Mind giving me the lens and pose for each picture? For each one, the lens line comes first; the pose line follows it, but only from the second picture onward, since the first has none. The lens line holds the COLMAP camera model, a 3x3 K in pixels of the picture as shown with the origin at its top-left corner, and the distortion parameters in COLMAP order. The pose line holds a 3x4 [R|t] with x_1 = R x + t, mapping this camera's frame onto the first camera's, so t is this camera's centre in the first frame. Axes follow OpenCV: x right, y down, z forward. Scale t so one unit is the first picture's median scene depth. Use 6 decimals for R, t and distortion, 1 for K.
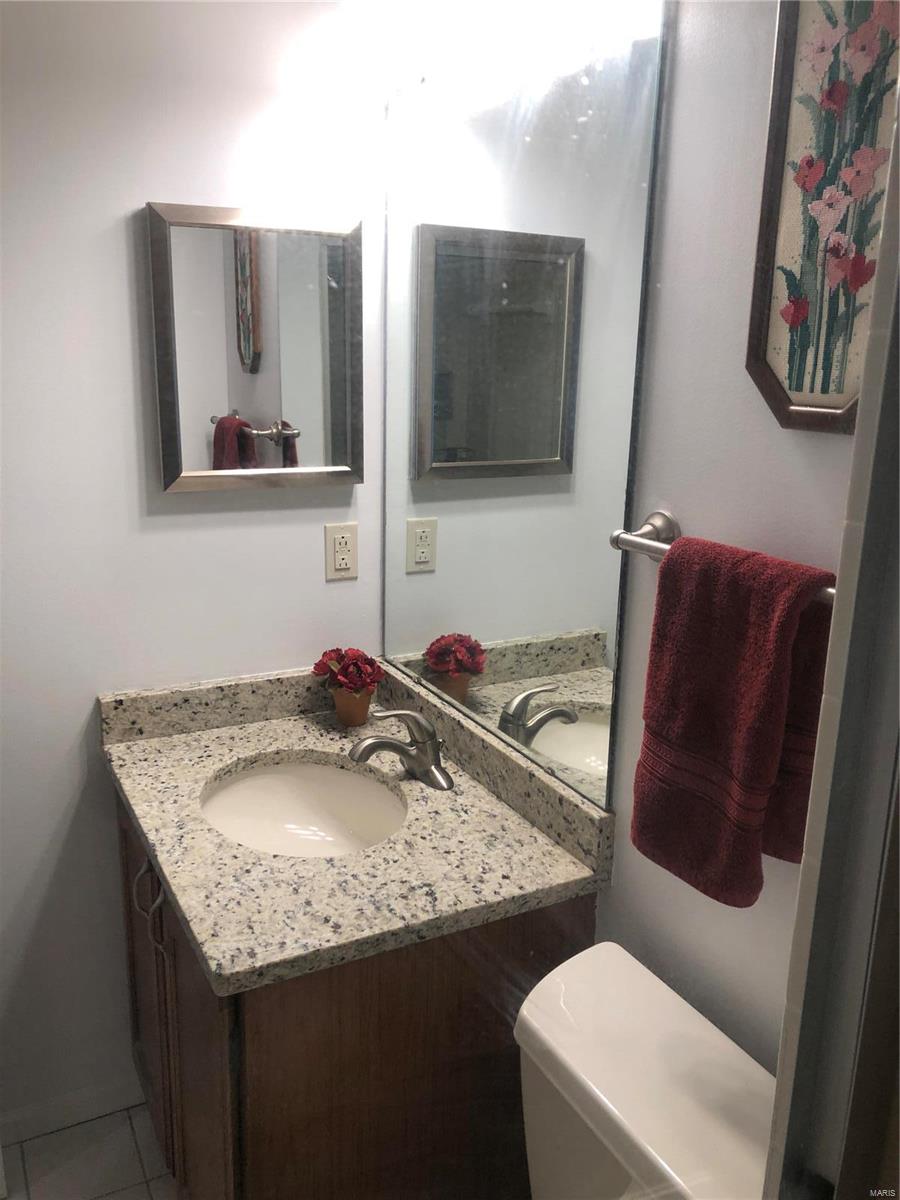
lens RADIAL K [[975.1, 0, 449.1], [0, 975.1, 603.4], [0, 0, 1]] dist [0.006877, -0.028490]
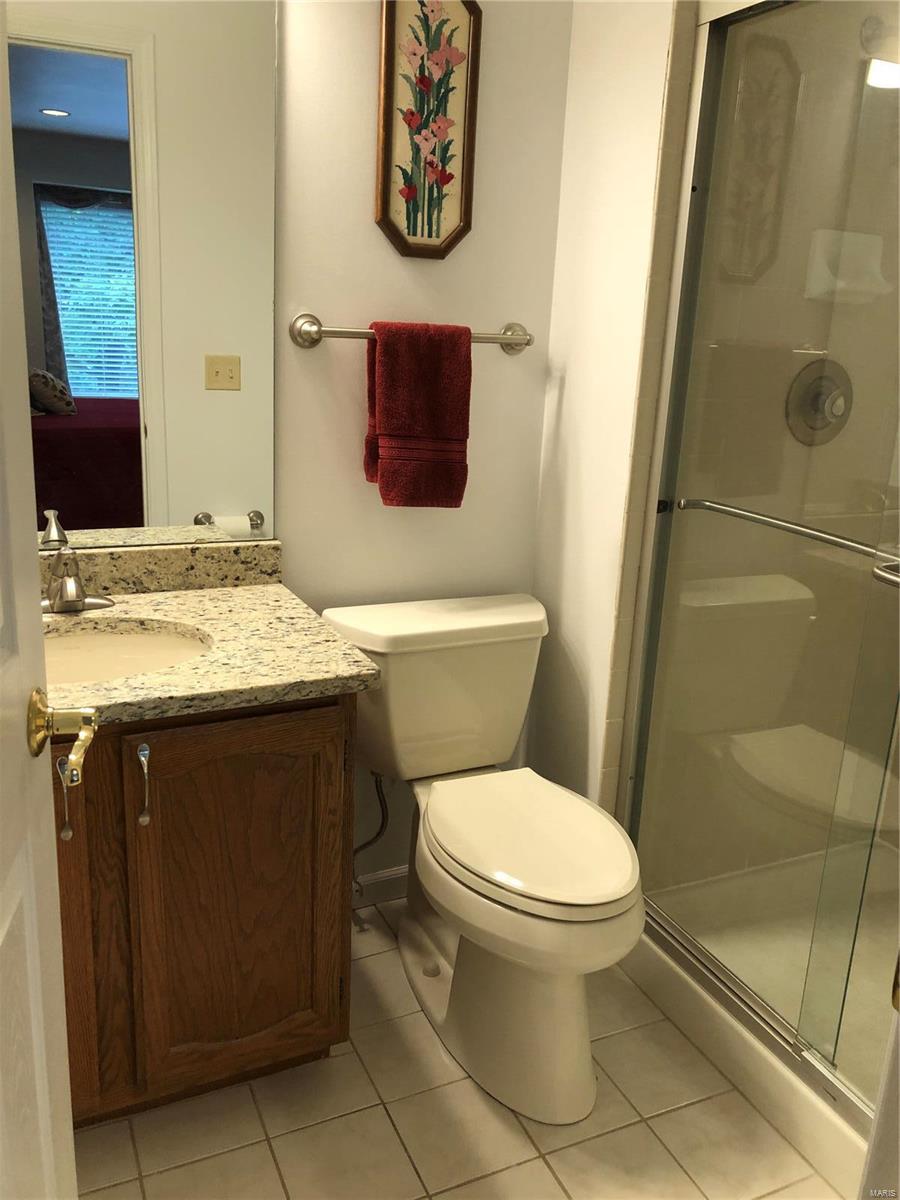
lens RADIAL K [[975.1, 0, 451.7], [0, 975.1, 598.4], [0, 0, 1]] dist [0.006877, -0.028490]
pose [[0.034086, -0.285830, 0.957674, -1.747834], [0.203058, 0.940225, 0.273395, -0.058710], [-0.978573, 0.185145, 0.090088, 0.920927]]
